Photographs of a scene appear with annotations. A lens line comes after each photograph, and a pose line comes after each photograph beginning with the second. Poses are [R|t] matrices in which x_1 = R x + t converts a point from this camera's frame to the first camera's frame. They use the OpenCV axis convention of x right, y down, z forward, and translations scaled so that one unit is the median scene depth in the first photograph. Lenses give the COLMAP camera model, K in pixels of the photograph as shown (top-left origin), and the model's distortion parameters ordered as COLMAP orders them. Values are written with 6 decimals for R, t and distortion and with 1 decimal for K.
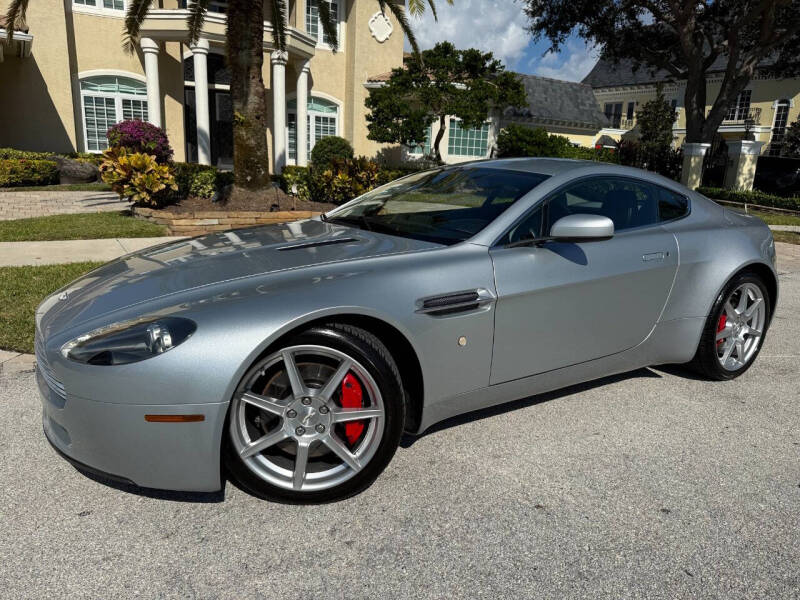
lens RADIAL K [[571.6, 0, 401.5], [0, 571.6, 304.0], [0, 0, 1]] dist [0.022892, -0.037398]
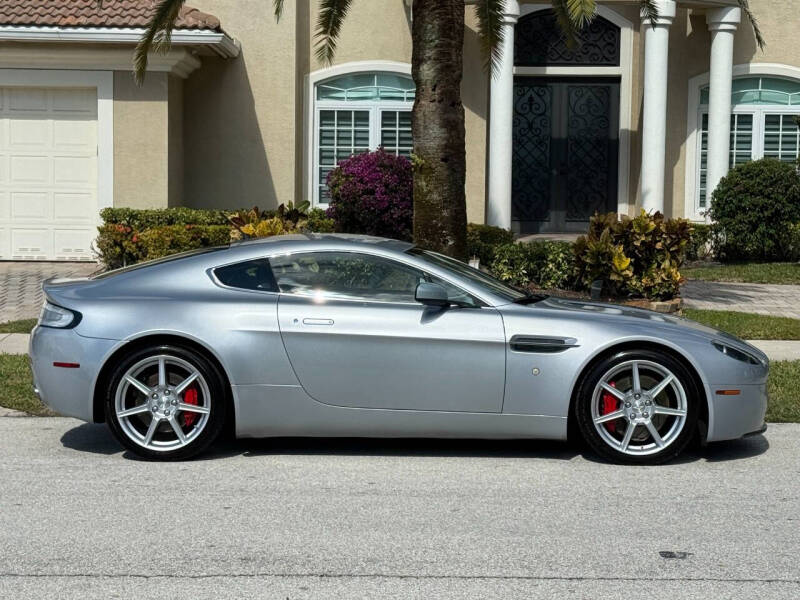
lens RADIAL K [[1749.6, 0, 400.0], [0, 1749.6, 300.0], [0, 0, 1]] dist [0.045320, 0.397629]
pose [[0.845875, 0.005757, -0.533351, 0.440951], [-0.103653, 0.982653, -0.153784, 0.078558], [0.523213, 0.185365, 0.831798, -0.363641]]
